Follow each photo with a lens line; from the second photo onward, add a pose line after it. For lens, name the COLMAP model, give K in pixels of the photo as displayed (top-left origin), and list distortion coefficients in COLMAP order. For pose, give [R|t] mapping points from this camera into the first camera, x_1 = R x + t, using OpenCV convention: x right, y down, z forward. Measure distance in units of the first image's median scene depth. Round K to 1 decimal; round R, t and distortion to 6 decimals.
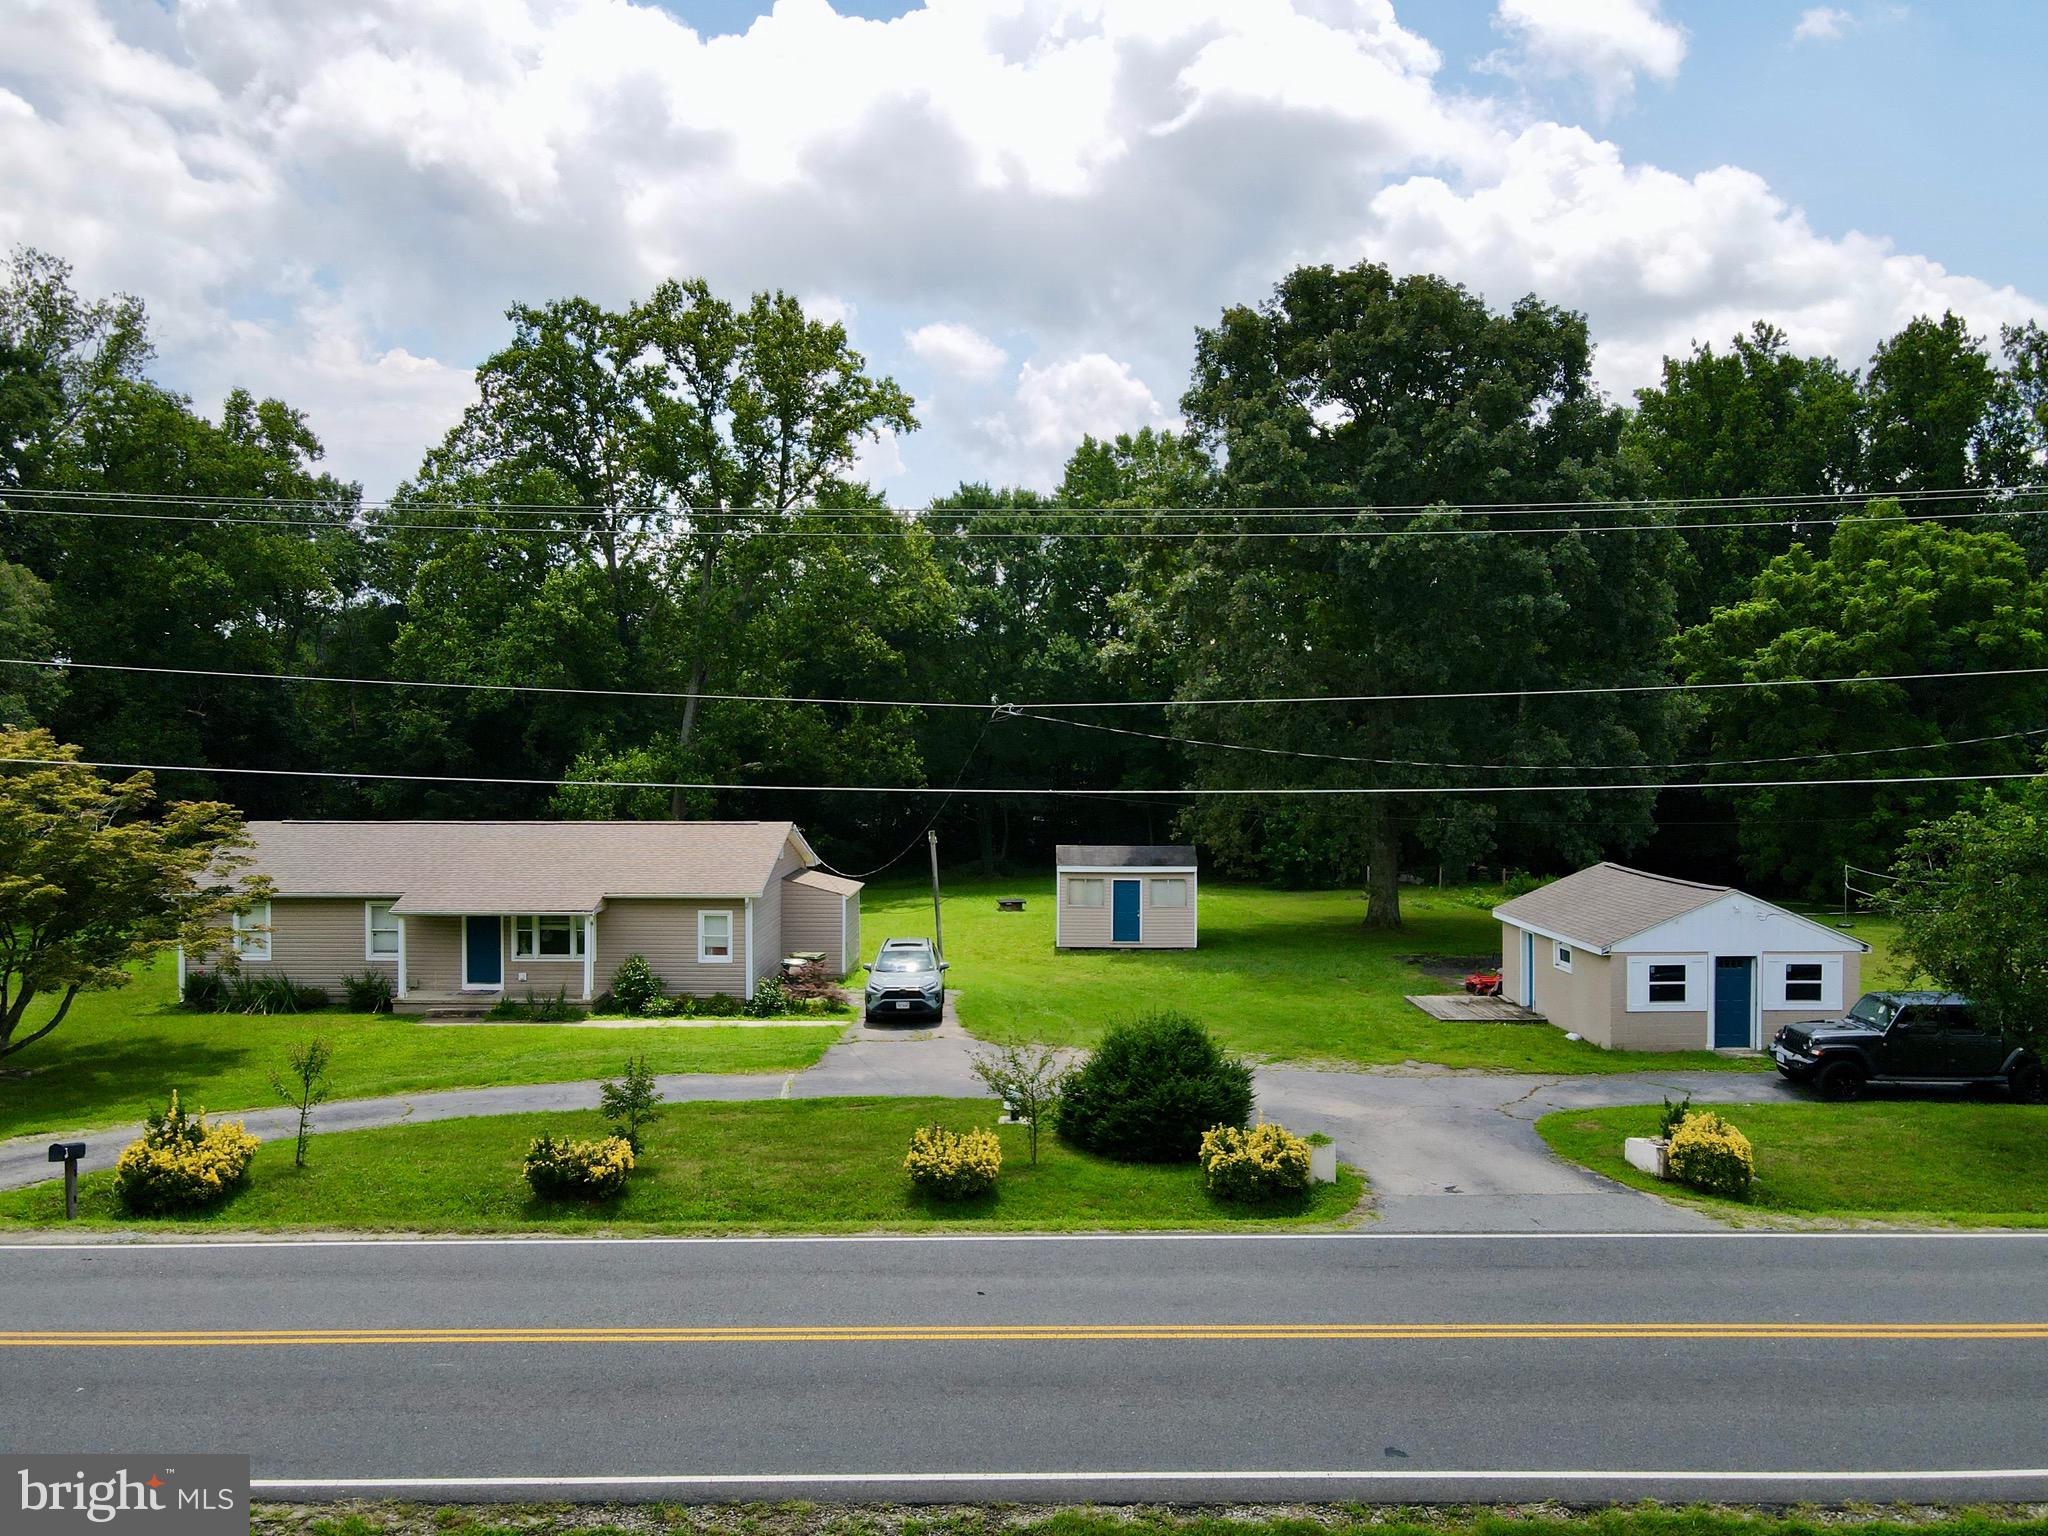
lens RADIAL K [[1514.7, 0, 1032.3], [0, 1514.7, 752.5], [0, 0, 1]] dist [0.005450, 0.011387]
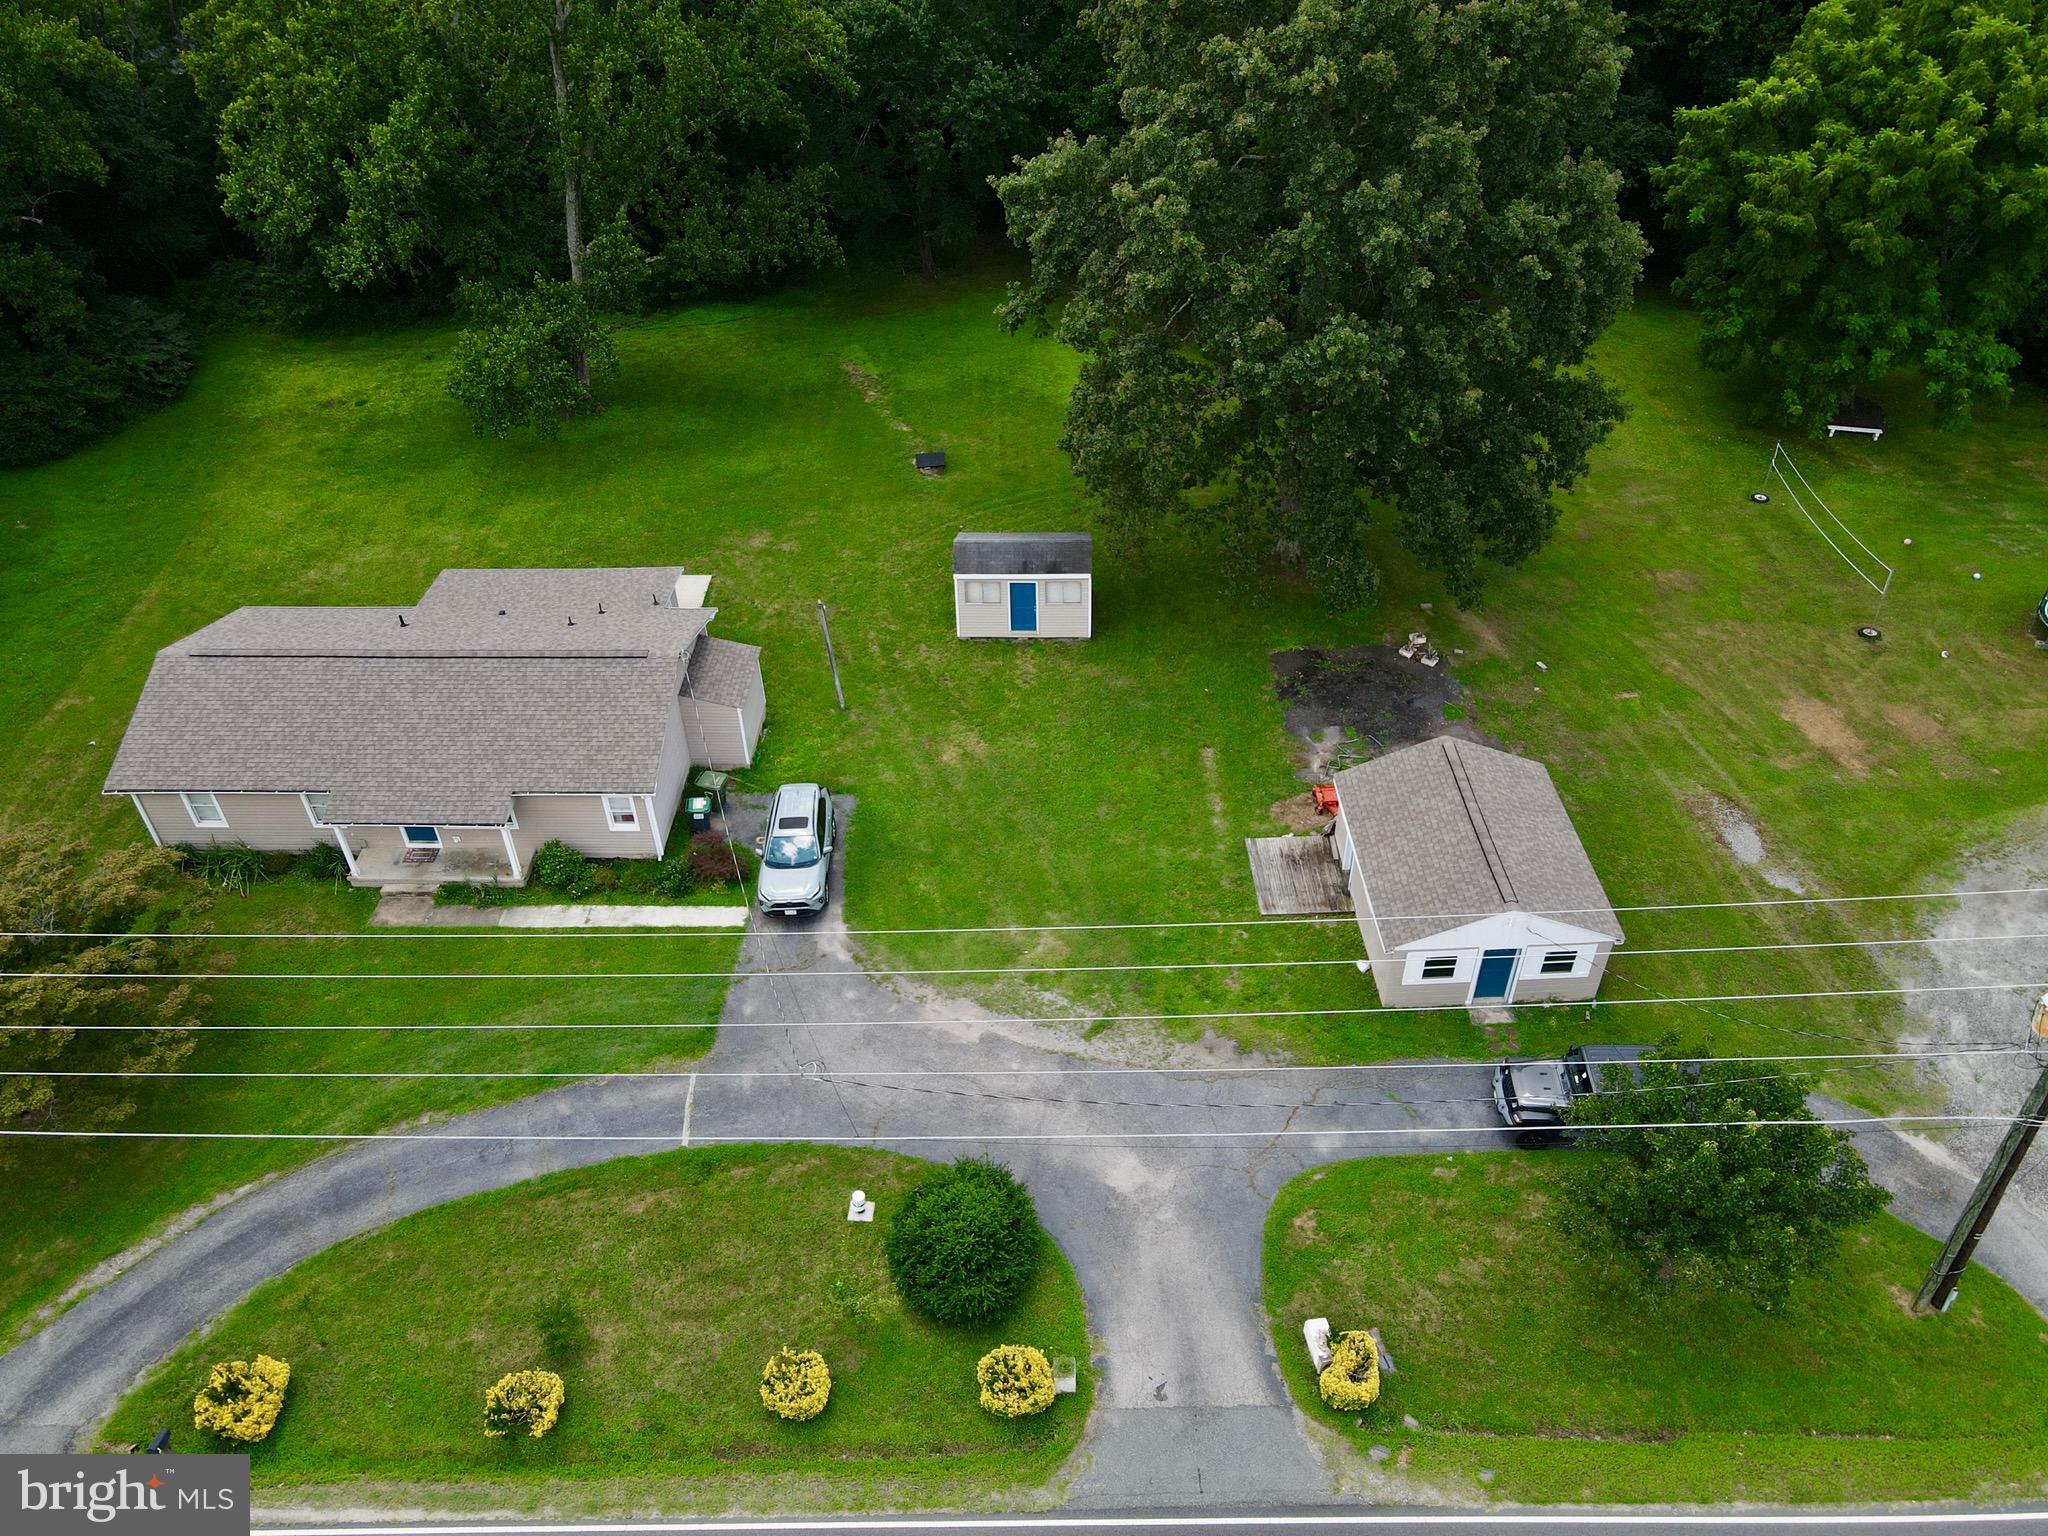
lens RADIAL K [[1514.7, 0, 1030.3], [0, 1514.7, 762.8], [0, 0, 1]] dist [0.005450, 0.011387]
pose [[0.999760, -0.010348, -0.019297, 0.110840], [0.020136, 0.780677, 0.624610, -0.591362], [0.008601, -0.624849, 0.780698, 0.163659]]
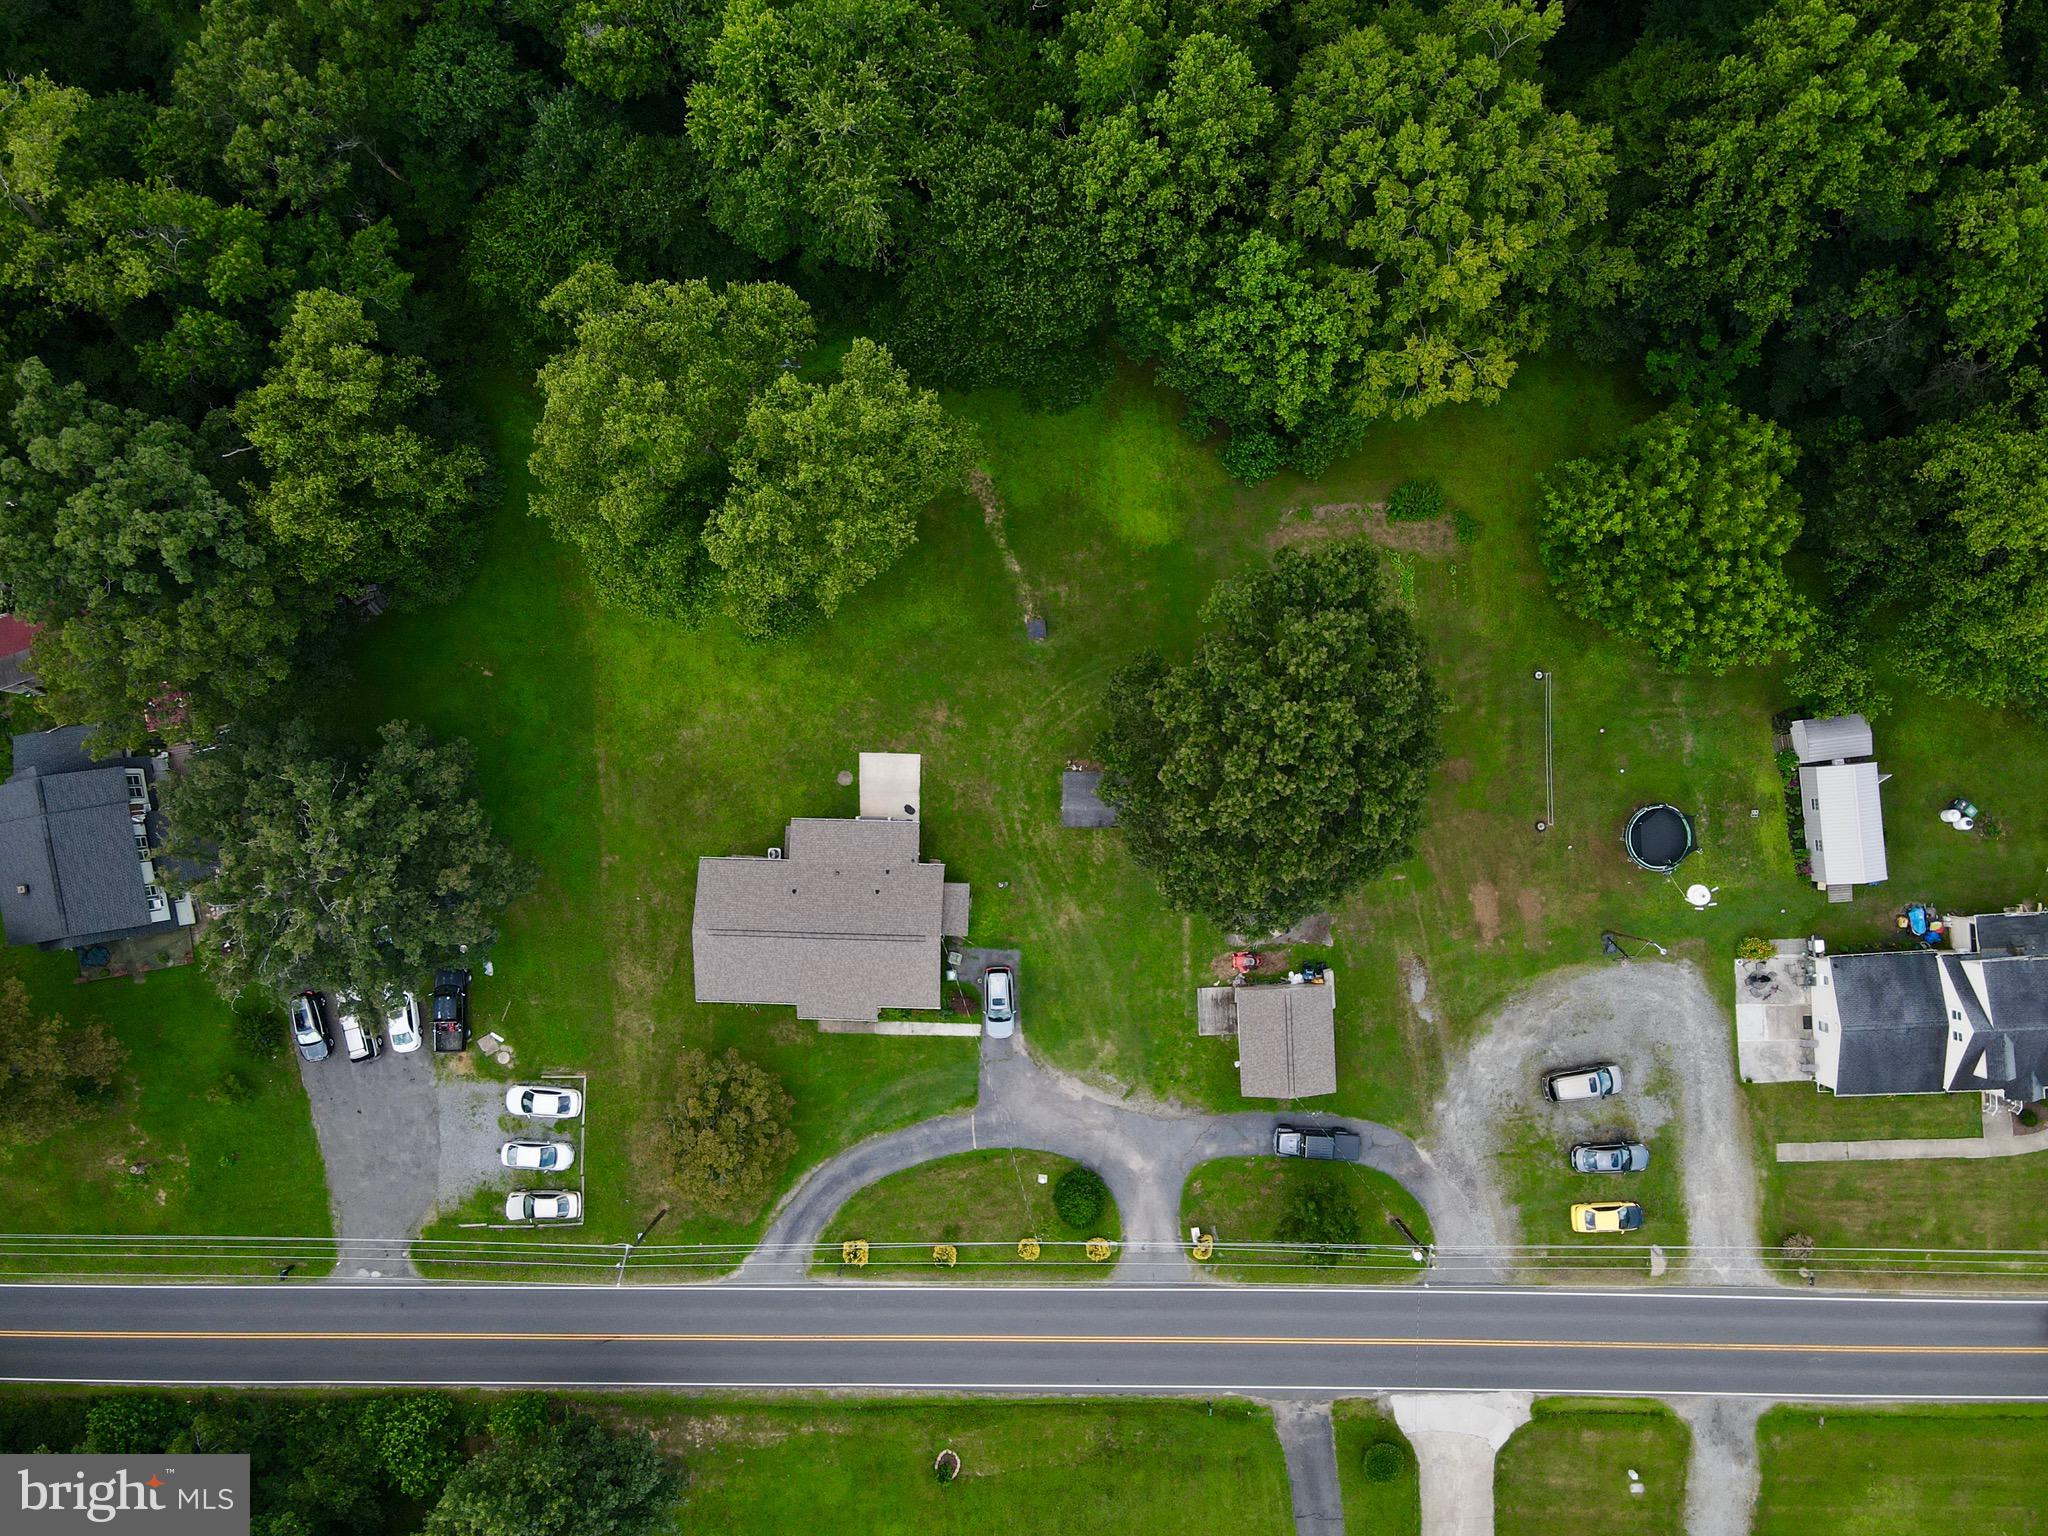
lens RADIAL K [[1514.7, 0, 1039.1], [0, 1514.7, 759.0], [0, 0, 1]] dist [0.005450, 0.011387]
pose [[0.999947, 0.005337, -0.008822, 0.004329], [0.008676, 0.026849, 0.999602, -2.387743], [0.005572, -0.999625, 0.026801, 1.327172]]
